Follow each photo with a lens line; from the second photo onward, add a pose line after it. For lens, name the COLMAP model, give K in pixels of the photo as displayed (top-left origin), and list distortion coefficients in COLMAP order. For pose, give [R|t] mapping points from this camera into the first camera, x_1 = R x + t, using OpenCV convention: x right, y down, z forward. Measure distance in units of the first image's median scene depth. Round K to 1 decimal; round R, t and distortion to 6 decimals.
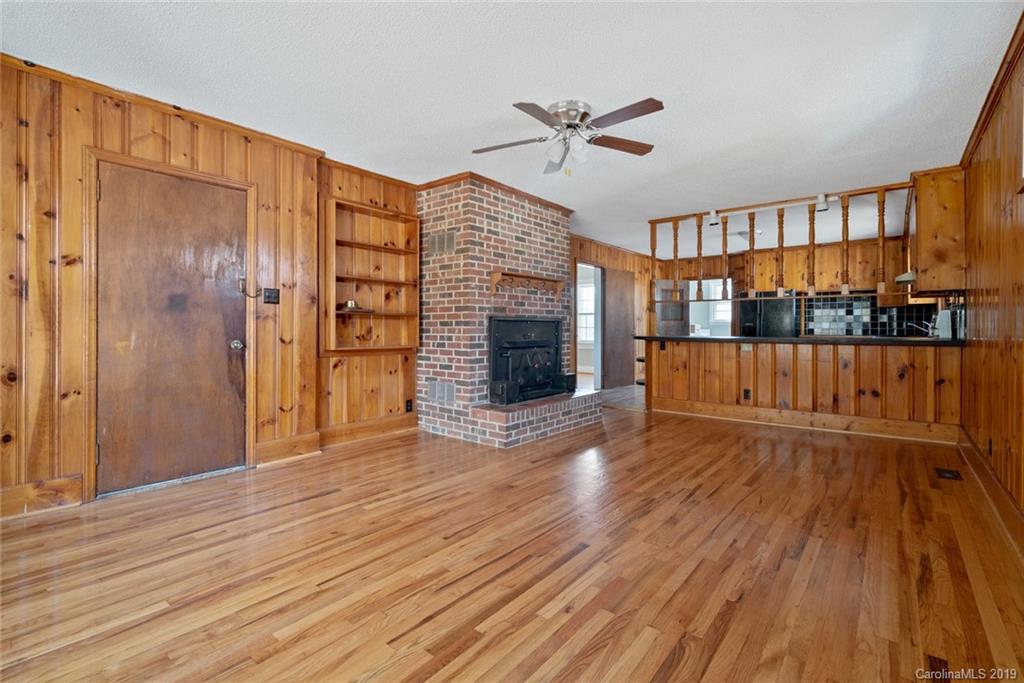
lens RADIAL K [[471.6, 0, 519.0], [0, 471.6, 331.6], [0, 0, 1]] dist [-0.004614, 0.003142]
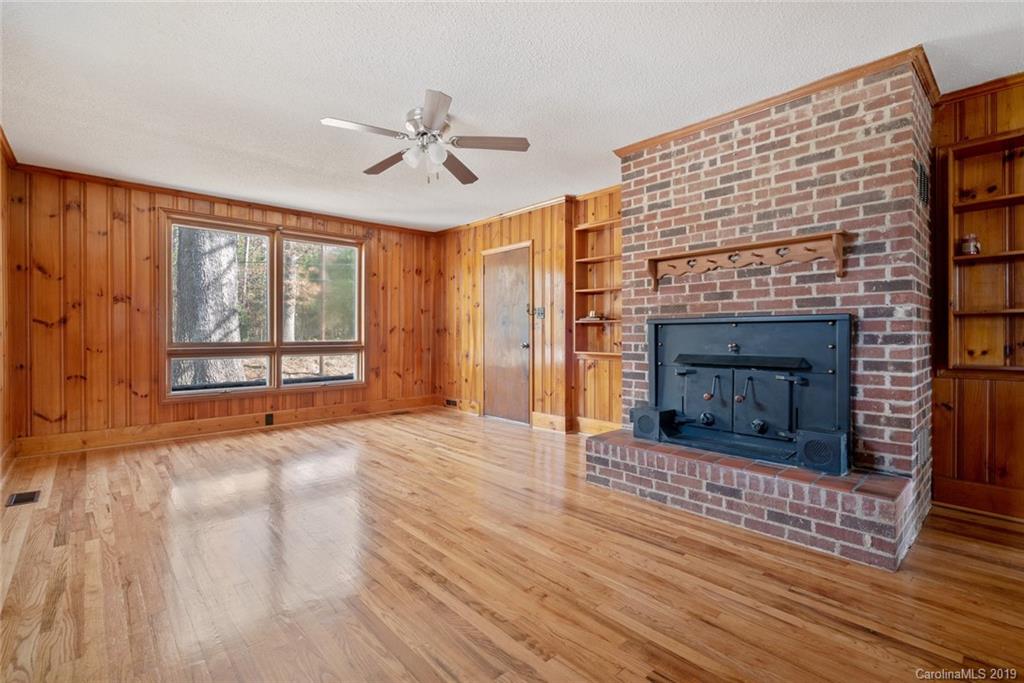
lens RADIAL K [[471.6, 0, 512.9], [0, 471.6, 337.5], [0, 0, 1]] dist [-0.004614, 0.003142]
pose [[-0.163026, 0.002700, -0.986618, 0.726700], [-0.006260, 0.999973, 0.003771, -0.004435], [0.986602, 0.006791, -0.163004, 0.910313]]
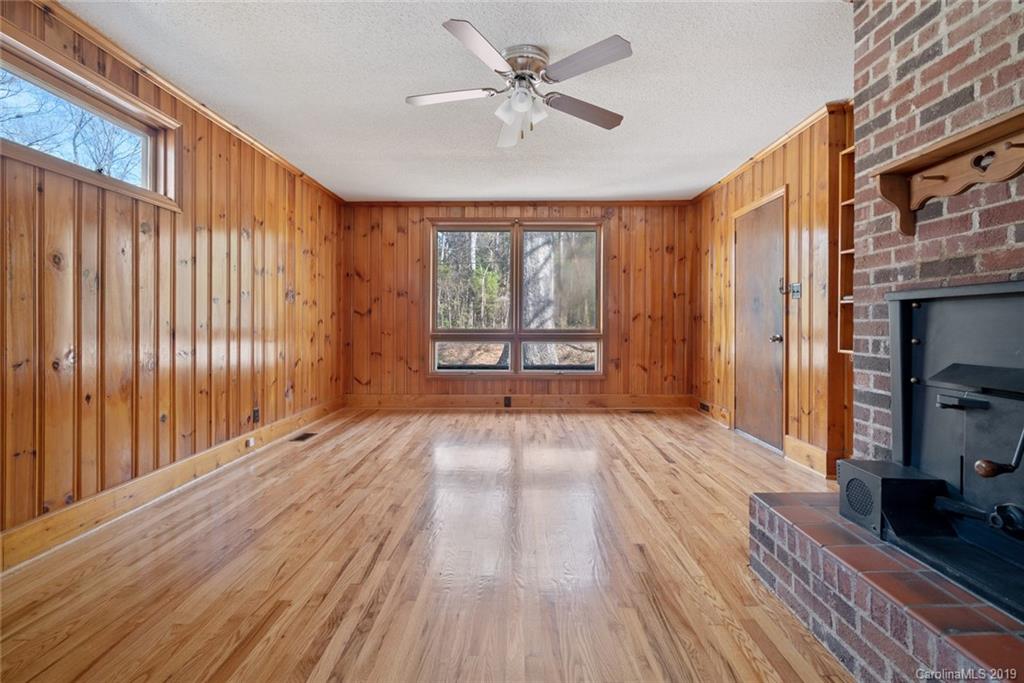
lens RADIAL K [[471.6, 0, 511.2], [0, 471.6, 325.1], [0, 0, 1]] dist [-0.004614, 0.003142]
pose [[-0.794125, -0.003014, -0.607746, 0.425816], [-0.009194, 0.999933, 0.007054, -0.004614], [0.607684, 0.011189, -0.794100, 1.119523]]
